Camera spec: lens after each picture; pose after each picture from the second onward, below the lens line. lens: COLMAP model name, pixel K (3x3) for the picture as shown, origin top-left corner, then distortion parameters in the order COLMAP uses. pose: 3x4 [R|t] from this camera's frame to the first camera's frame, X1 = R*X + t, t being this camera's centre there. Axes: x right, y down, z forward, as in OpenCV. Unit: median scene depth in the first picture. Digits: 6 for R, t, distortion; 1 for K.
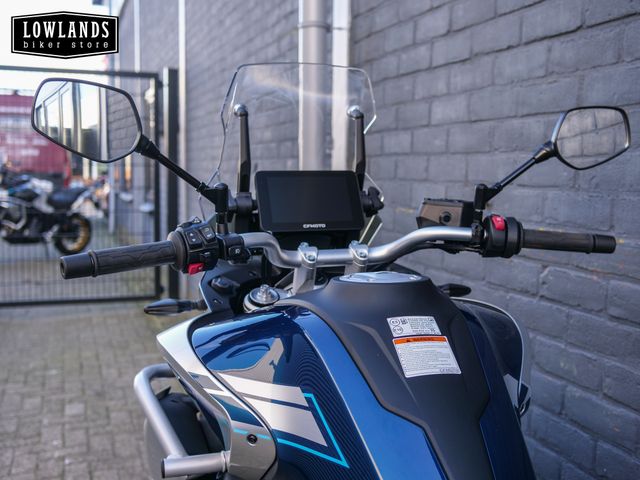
lens RADIAL K [[736.4, 0, 321.1], [0, 736.4, 240.2], [0, 0, 1]] dist [-0.001269, 0.000000]
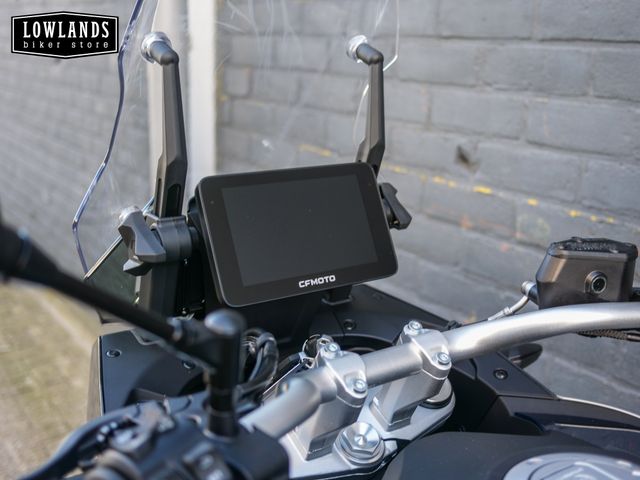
lens RADIAL K [[736.4, 0, 320.7], [0, 736.4, 239.1], [0, 0, 1]] dist [-0.001269, 0.000000]
pose [[0.959847, -0.054841, 0.275112, -0.119276], [0.006031, 0.984513, 0.175209, -0.112491], [-0.280460, -0.166515, 0.945312, 0.408245]]
